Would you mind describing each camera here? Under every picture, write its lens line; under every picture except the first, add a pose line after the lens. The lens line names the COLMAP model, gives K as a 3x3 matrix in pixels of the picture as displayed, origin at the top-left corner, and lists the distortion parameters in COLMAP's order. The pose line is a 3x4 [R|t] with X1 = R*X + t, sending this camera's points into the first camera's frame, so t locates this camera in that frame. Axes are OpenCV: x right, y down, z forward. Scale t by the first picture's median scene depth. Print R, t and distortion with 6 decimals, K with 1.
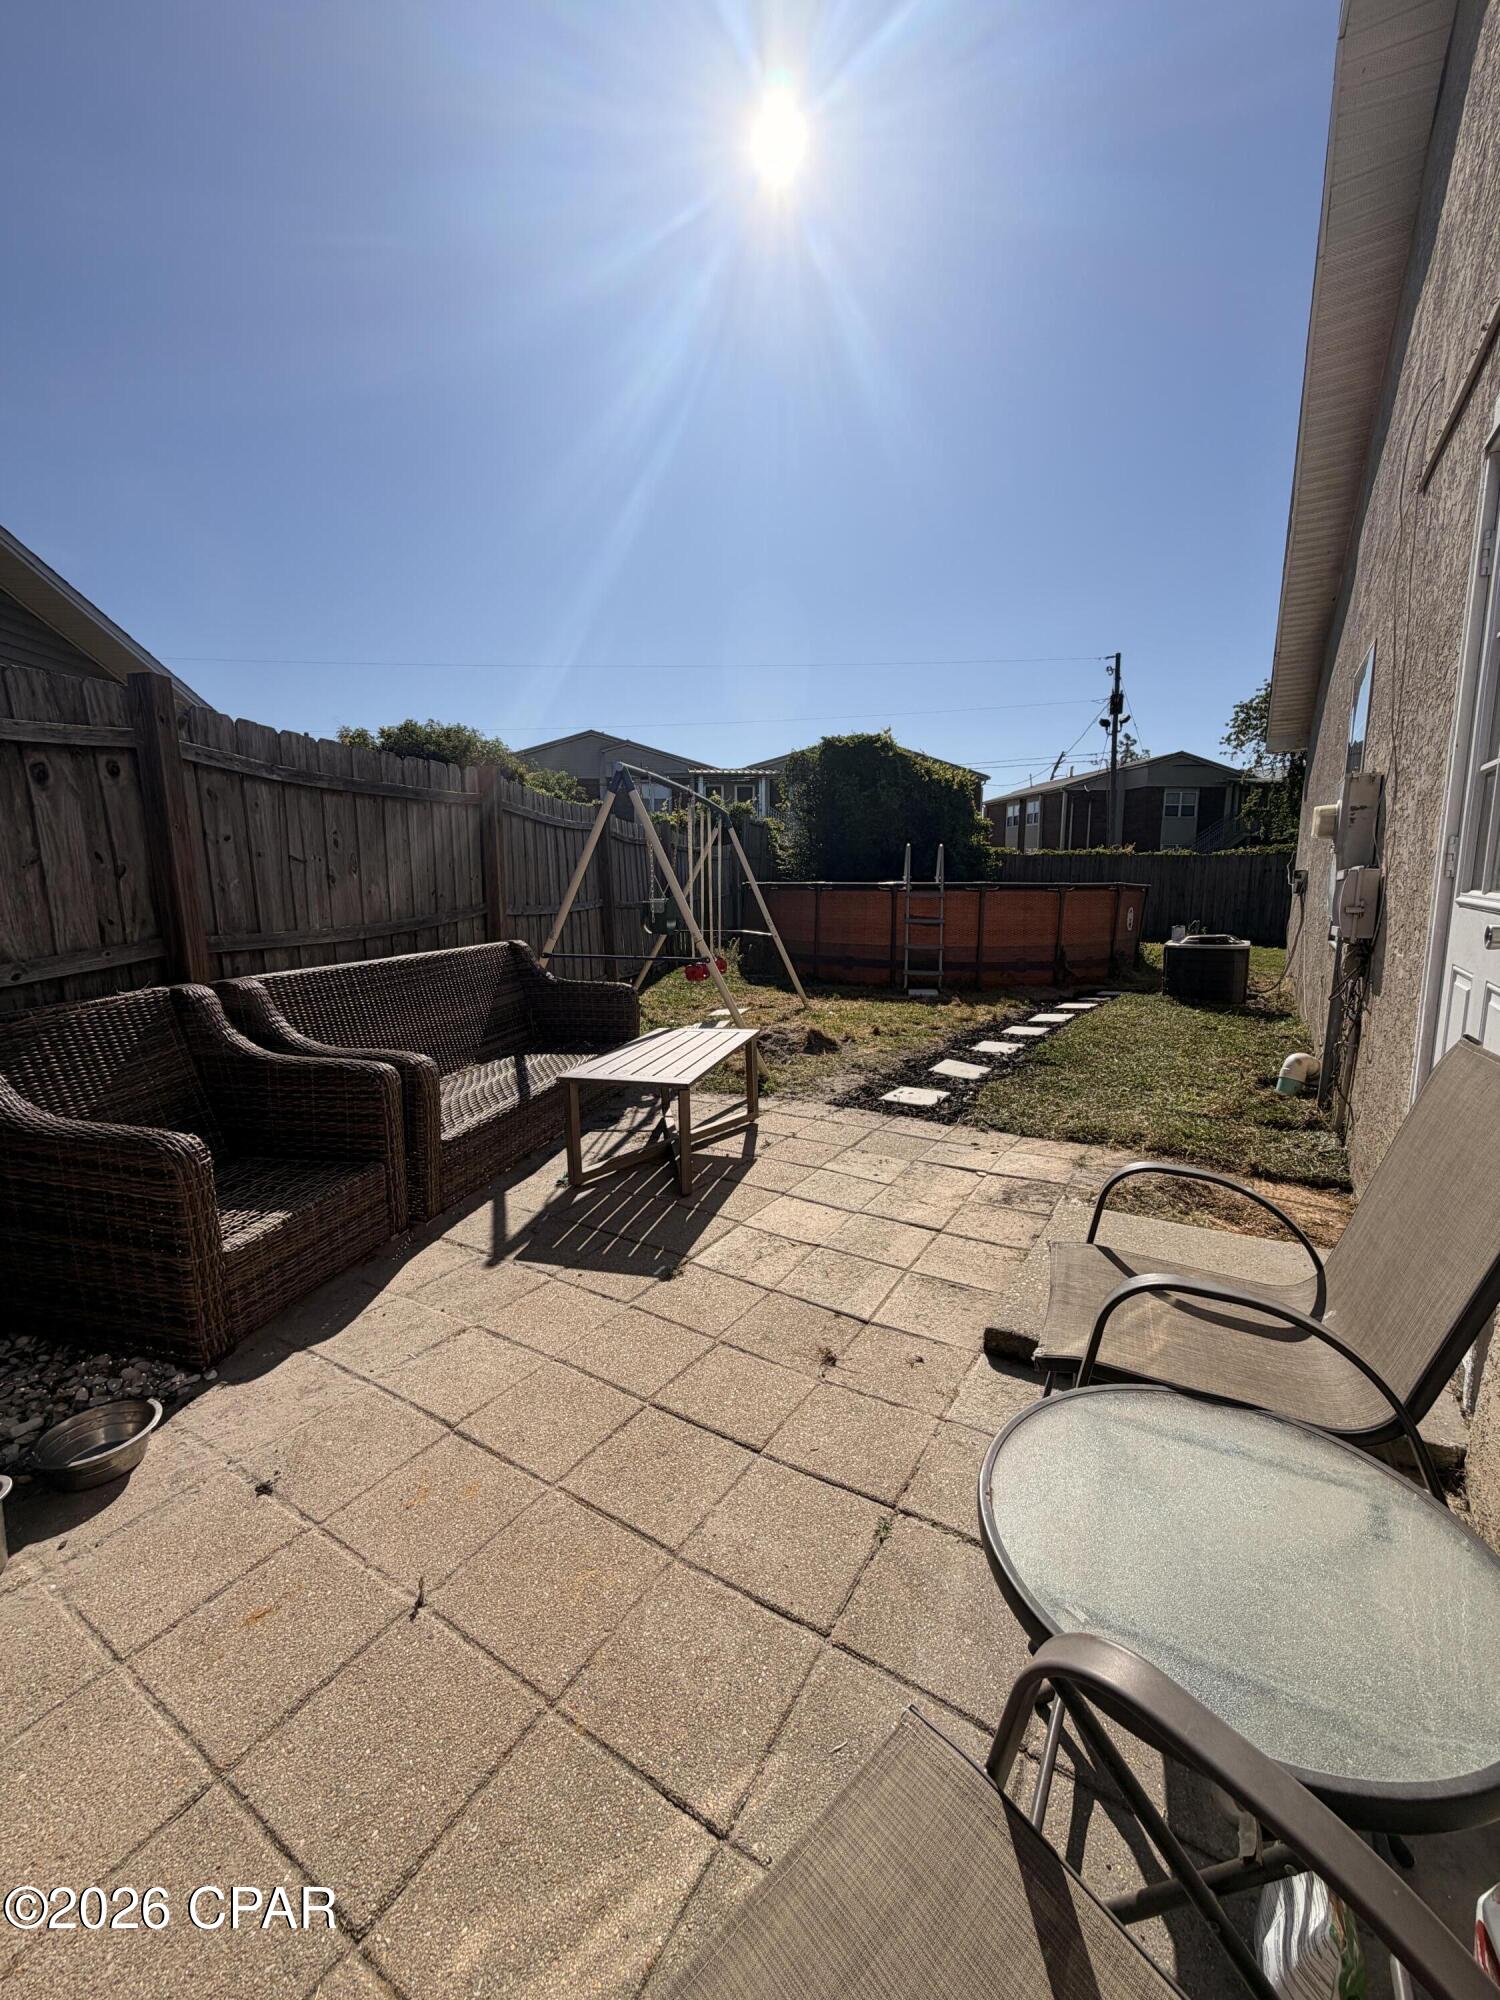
lens RADIAL K [[794.1, 0, 751.6], [0, 794.1, 994.3], [0, 0, 1]] dist [0.000791, 0.000264]
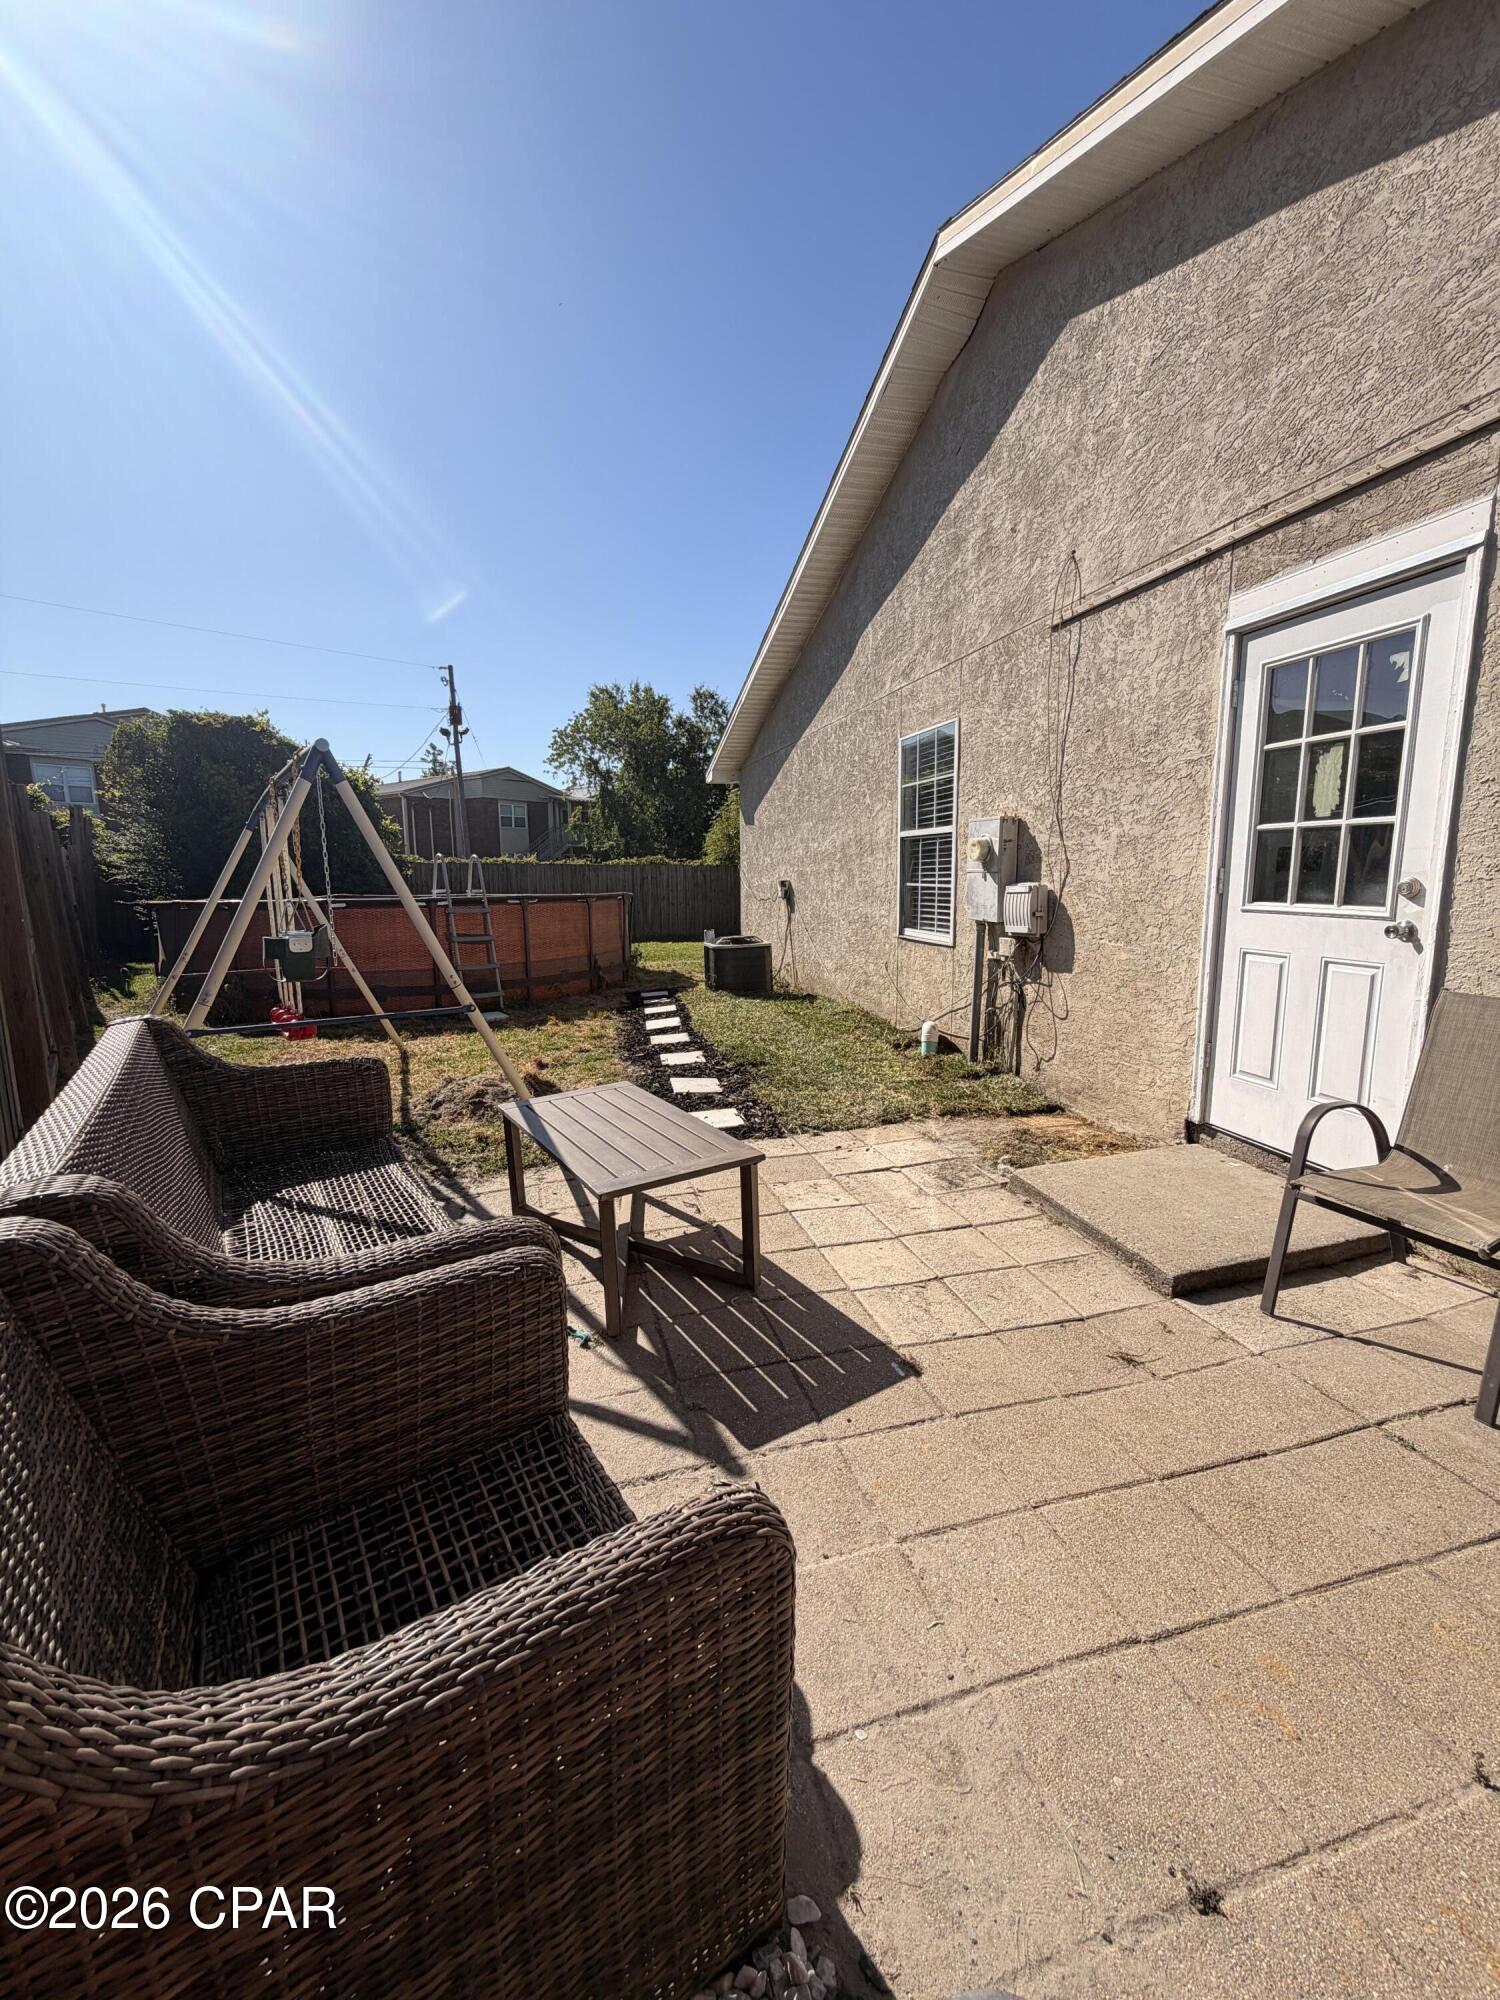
lens RADIAL K [[794.1, 0, 751.6], [0, 794.1, 994.3], [0, 0, 1]] dist [0.000791, 0.000264]
pose [[0.687591, -0.112701, 0.717298, -0.222521], [0.117849, 0.992104, 0.042910, -0.030208], [-0.716470, 0.055028, 0.695444, 0.139623]]
